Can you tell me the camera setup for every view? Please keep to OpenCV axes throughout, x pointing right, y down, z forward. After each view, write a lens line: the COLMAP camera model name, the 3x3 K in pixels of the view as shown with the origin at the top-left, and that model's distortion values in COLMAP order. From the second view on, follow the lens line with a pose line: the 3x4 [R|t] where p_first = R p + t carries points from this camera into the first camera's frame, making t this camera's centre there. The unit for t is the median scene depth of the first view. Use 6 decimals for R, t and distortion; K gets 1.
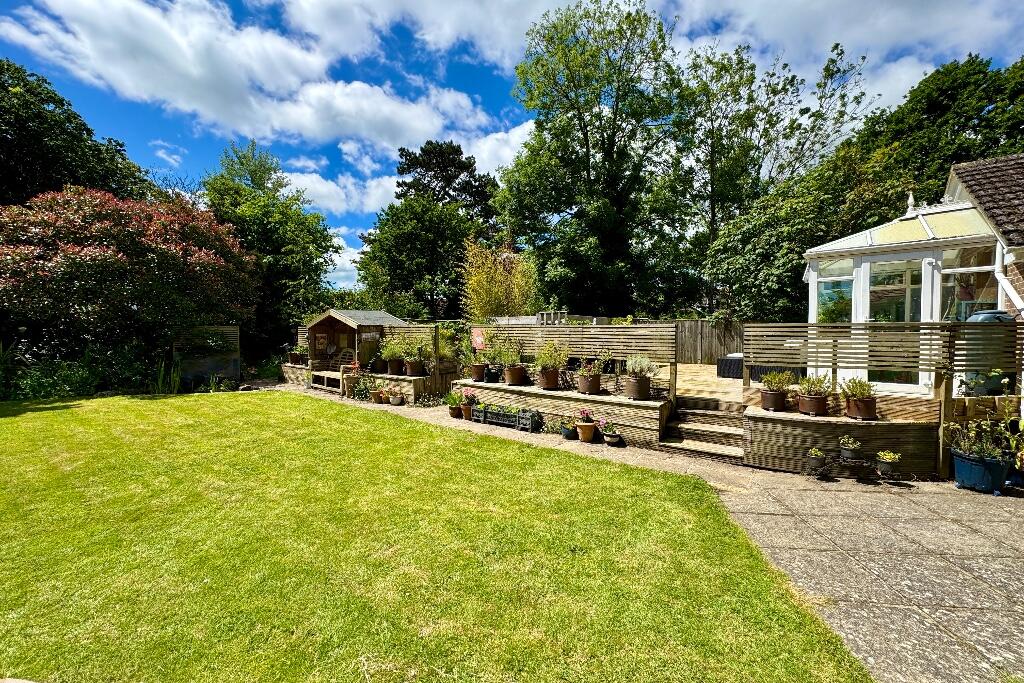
lens RADIAL K [[404.9, 0, 511.1], [0, 404.9, 343.1], [0, 0, 1]] dist [-0.003855, 0.000407]
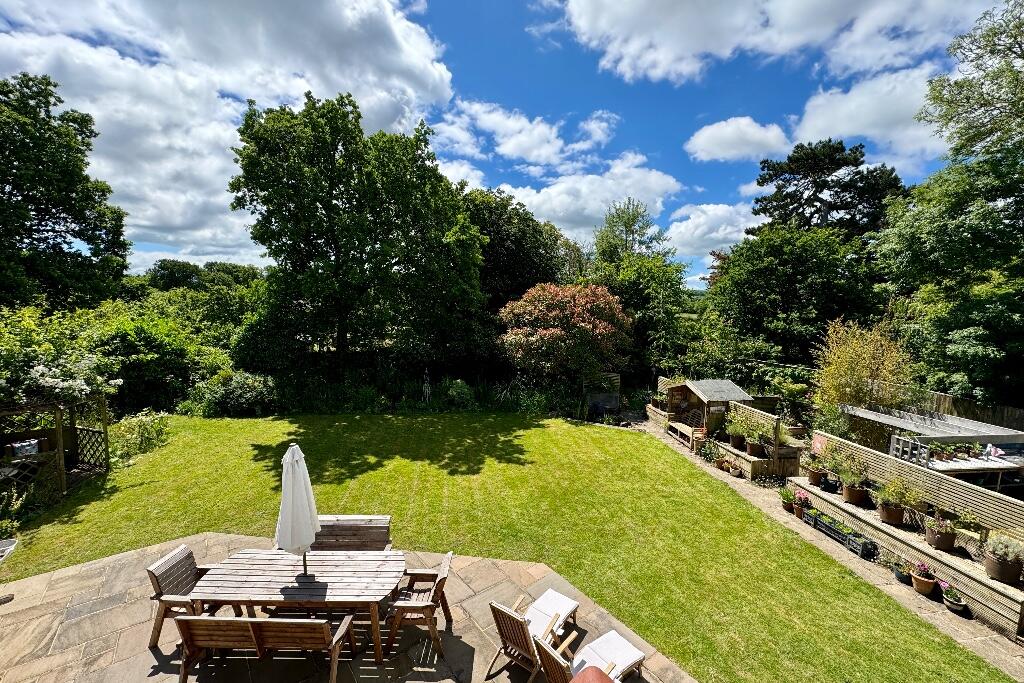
lens RADIAL K [[404.9, 0, 508.8], [0, 404.9, 343.2], [0, 0, 1]] dist [-0.003855, 0.000407]
pose [[0.697044, 0.083962, -0.712095, 0.090703], [-0.042169, 0.996202, 0.076183, -0.333383], [0.715787, -0.023075, 0.697937, -0.389441]]
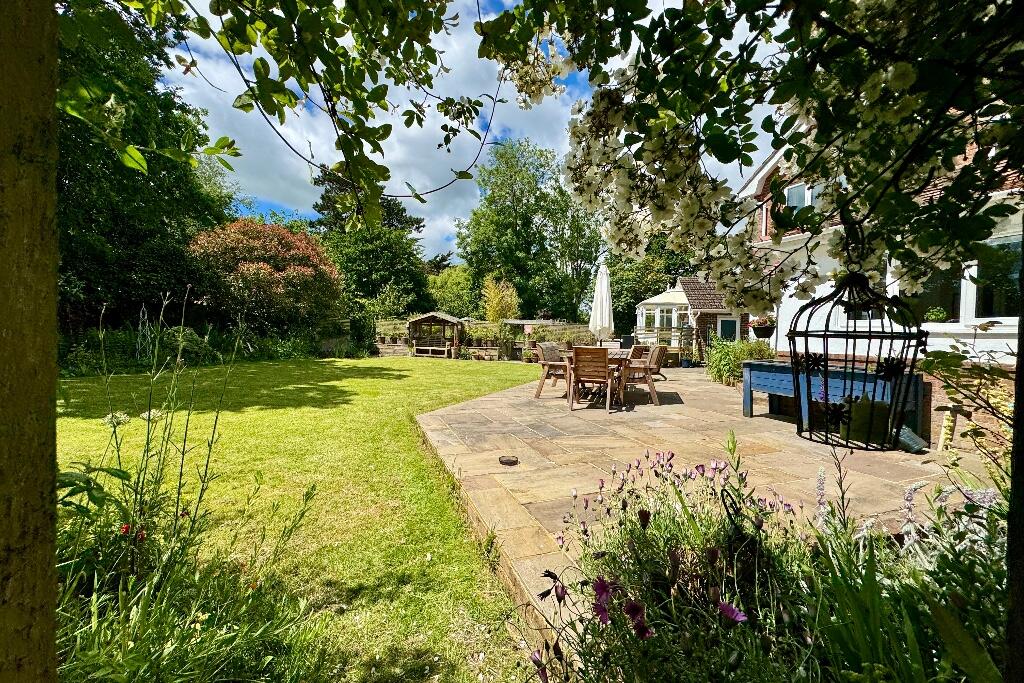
lens RADIAL K [[404.9, 0, 511.0], [0, 404.9, 338.2], [0, 0, 1]] dist [-0.003855, 0.000407]
pose [[0.887774, 0.006072, 0.460239, -1.153890], [-0.008828, 0.999954, 0.003838, 0.028460], [-0.460194, -0.007470, 0.887787, -0.916515]]
